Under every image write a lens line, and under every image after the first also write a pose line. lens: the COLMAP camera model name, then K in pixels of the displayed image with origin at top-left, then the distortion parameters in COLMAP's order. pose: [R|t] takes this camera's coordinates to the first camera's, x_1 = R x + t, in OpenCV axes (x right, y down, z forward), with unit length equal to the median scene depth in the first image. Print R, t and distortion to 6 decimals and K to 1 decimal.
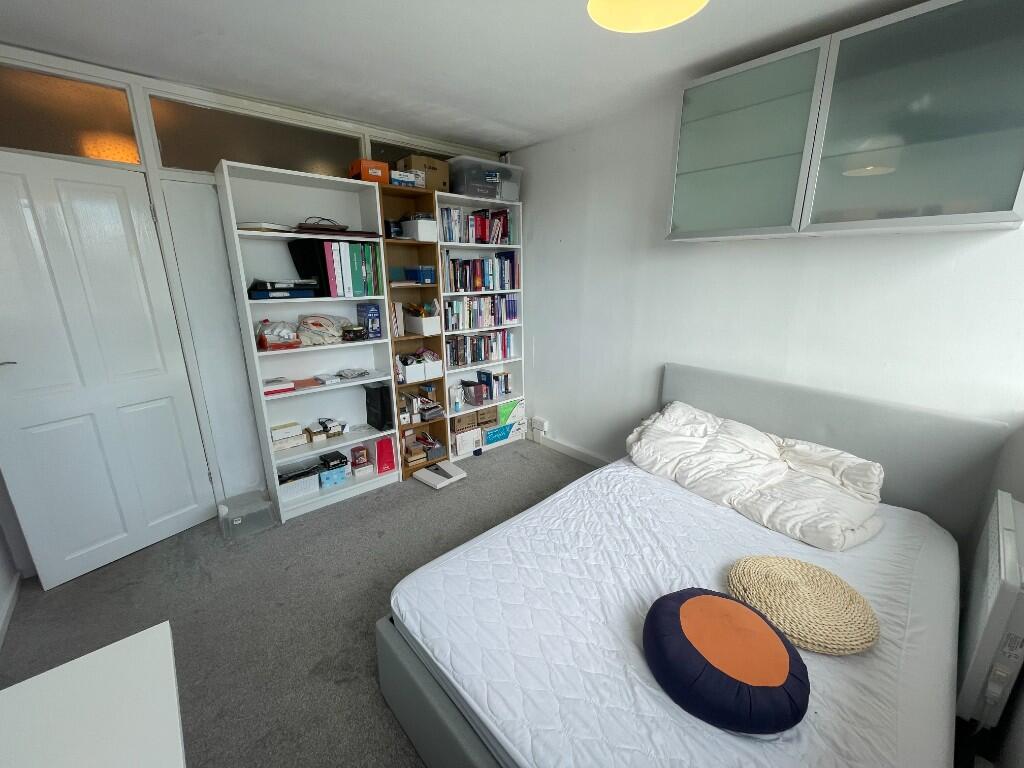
lens RADIAL K [[414.1, 0, 511.9], [0, 414.1, 382.1], [0, 0, 1]] dist [-0.000039, -0.000510]
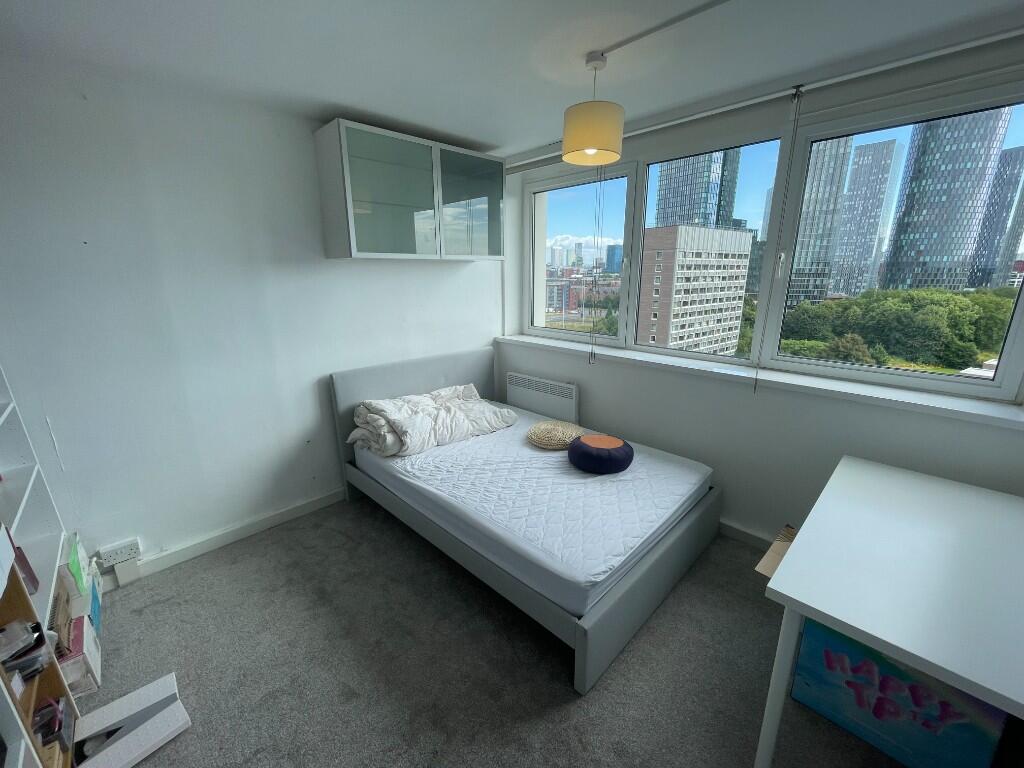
lens RADIAL K [[414.1, 0, 512.3], [0, 414.1, 386.9], [0, 0, 1]] dist [-0.000039, -0.000510]
pose [[-0.074604, -0.270191, 0.959912, -0.841985], [0.264247, 0.922828, 0.280290, -0.239605], [-0.961565, 0.274565, 0.002550, 0.735161]]
